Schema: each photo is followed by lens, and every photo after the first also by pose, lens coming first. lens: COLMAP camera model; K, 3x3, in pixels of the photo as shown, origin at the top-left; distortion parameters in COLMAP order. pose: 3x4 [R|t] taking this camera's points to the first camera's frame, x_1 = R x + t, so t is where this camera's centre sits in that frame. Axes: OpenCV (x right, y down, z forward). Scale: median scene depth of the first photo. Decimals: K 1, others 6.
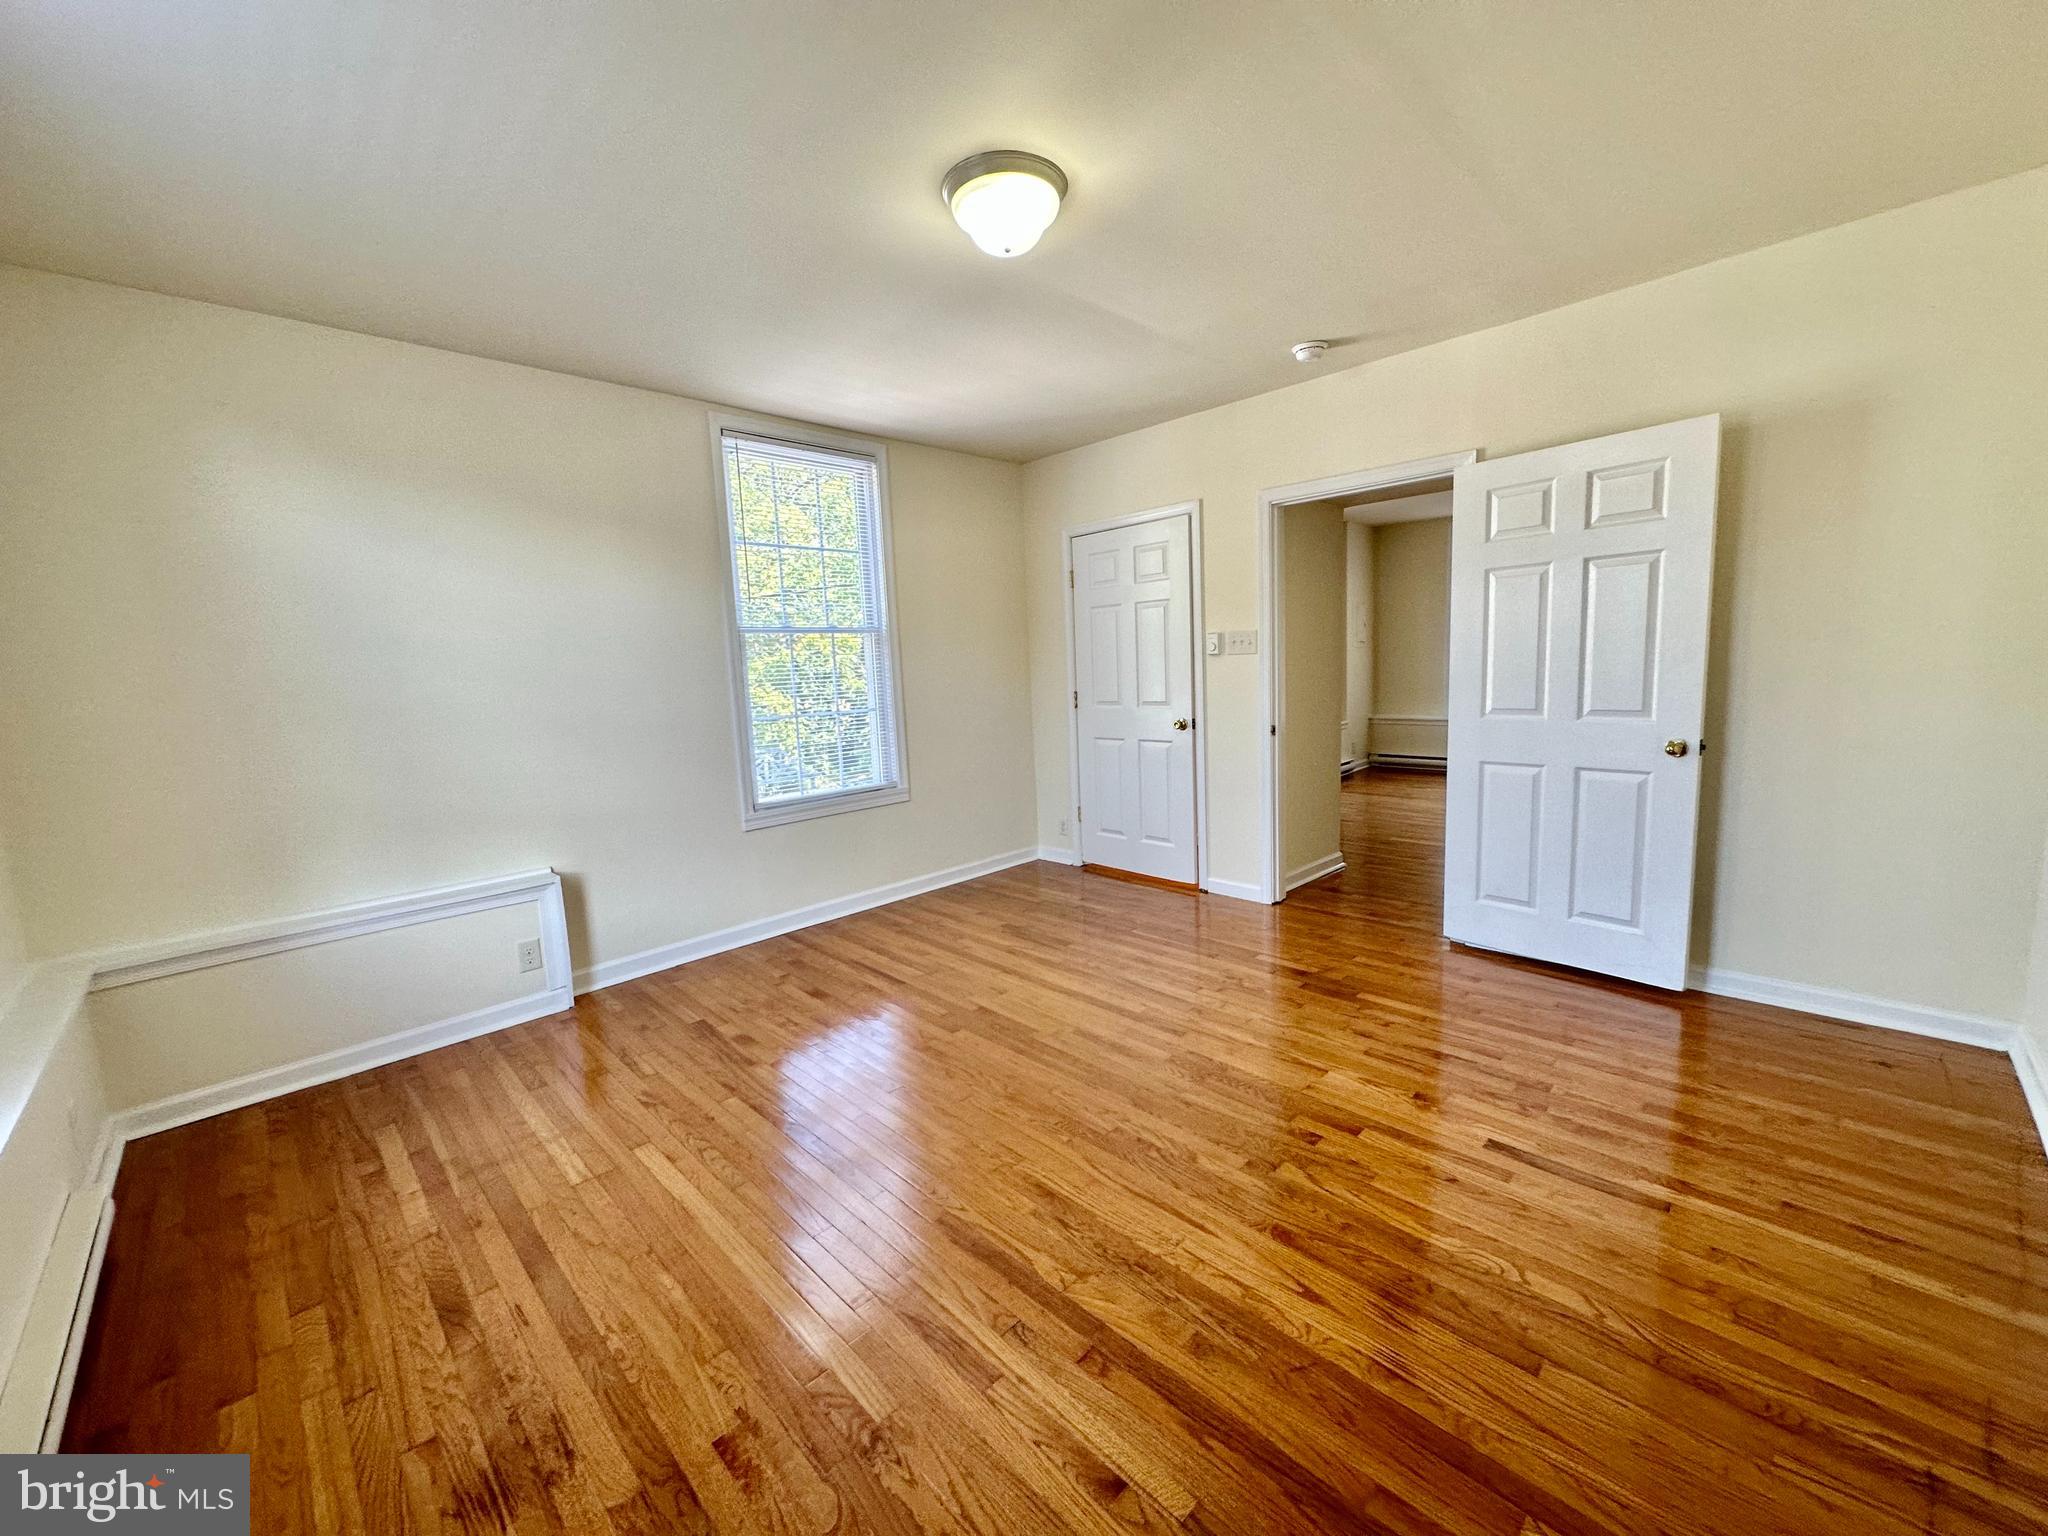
lens RADIAL K [[813.8, 0, 1024.0], [0, 813.8, 768.0], [0, 0, 1]] dist [-0.000071, -0.000124]
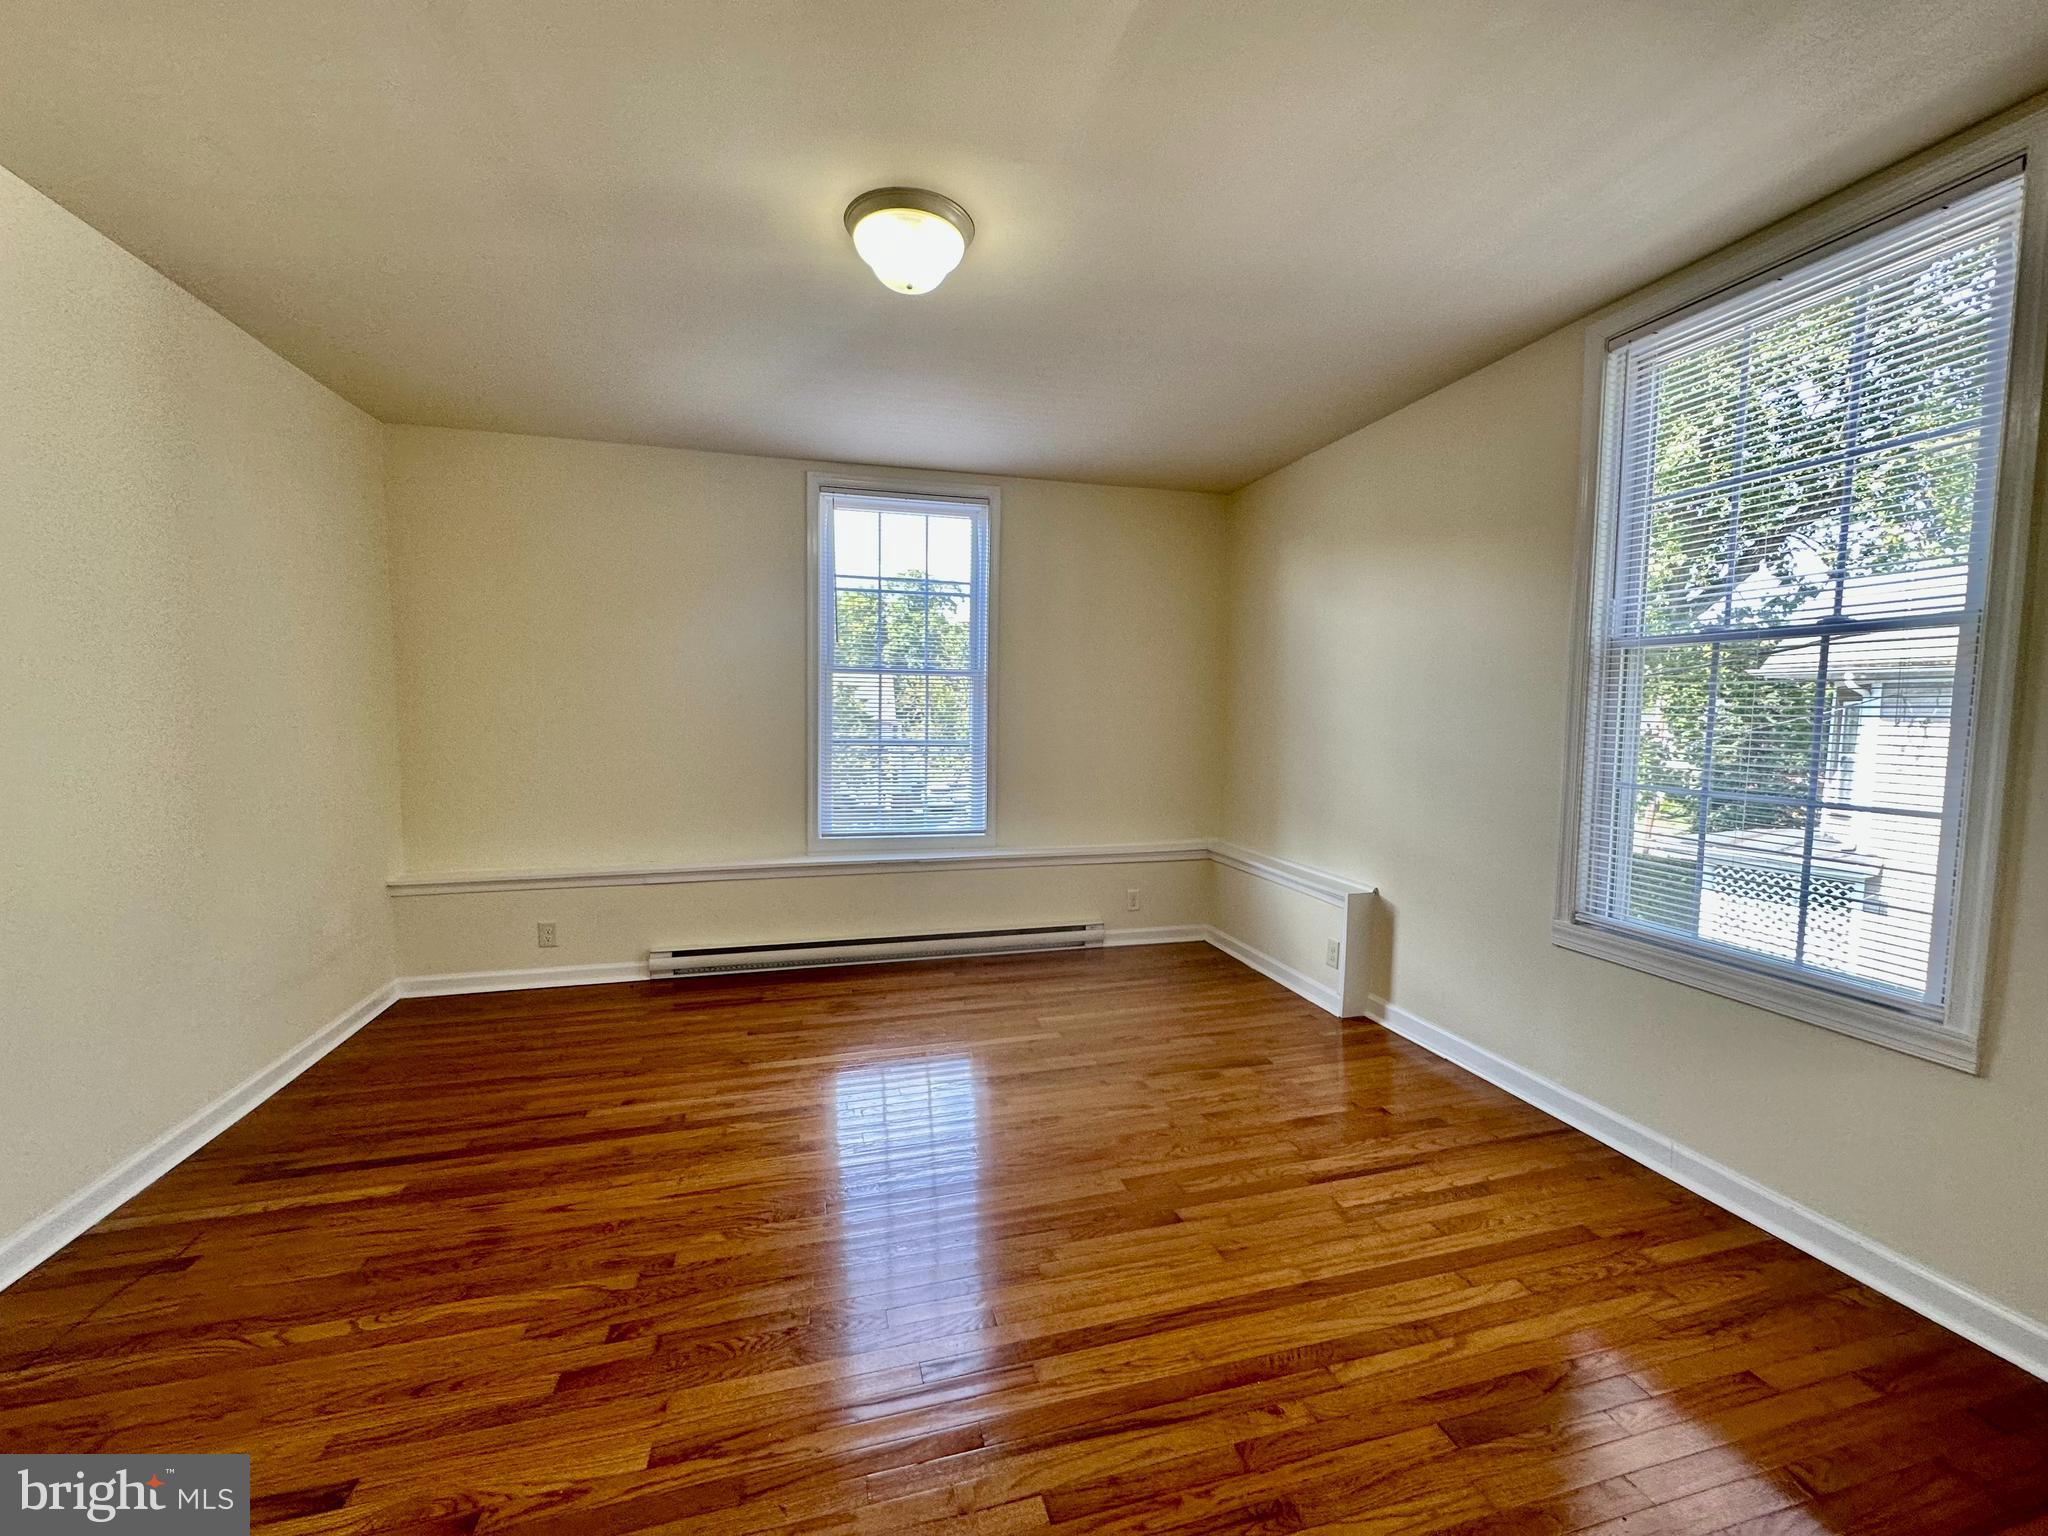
lens RADIAL K [[813.8, 0, 1024.0], [0, 813.8, 768.0], [0, 0, 1]] dist [-0.000071, -0.000124]
pose [[-0.499511, 0.099070, -0.860624, 0.780272], [-0.100478, 0.980109, 0.171143, -0.241360], [0.860461, 0.171962, -0.479621, 1.625149]]
